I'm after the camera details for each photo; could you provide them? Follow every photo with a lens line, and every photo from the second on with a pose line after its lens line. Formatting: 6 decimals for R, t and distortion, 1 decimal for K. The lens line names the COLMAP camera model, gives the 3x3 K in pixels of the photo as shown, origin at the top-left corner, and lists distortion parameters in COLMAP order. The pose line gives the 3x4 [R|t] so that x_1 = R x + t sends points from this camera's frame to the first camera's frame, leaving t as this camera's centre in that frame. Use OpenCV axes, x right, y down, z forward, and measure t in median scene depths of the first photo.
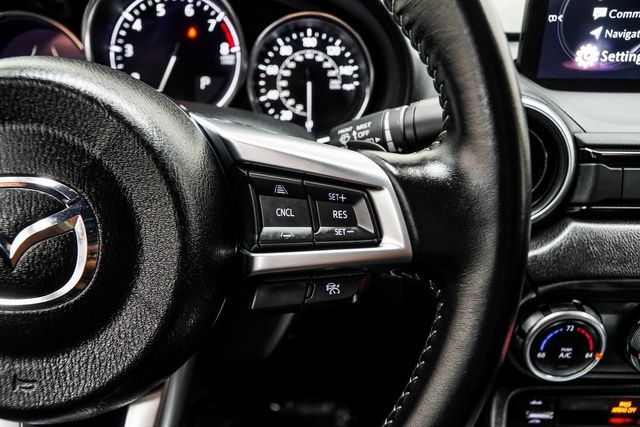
lens RADIAL K [[545.1, 0, 325.2], [0, 545.1, 221.7], [0, 0, 1]] dist [0.008925, -0.020928]
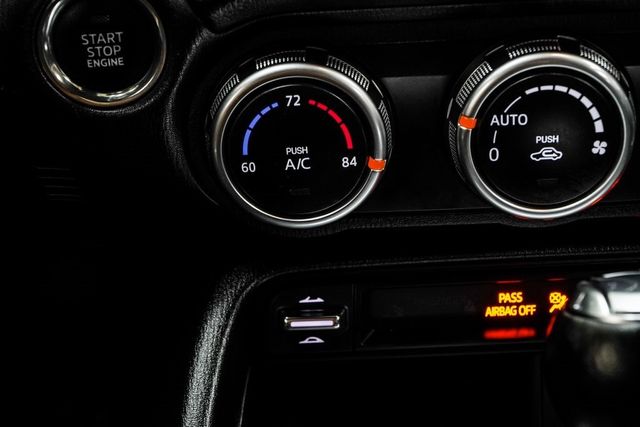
lens RADIAL K [[1286.4, 0, 318.6], [0, 1286.4, 214.8], [0, 0, 1]] dist [-0.167461, 0.000000]
pose [[0.996859, -0.053889, -0.058038, 0.453434], [0.055252, 0.998227, 0.022127, 0.231209], [0.056743, -0.025264, 0.998069, -0.093599]]
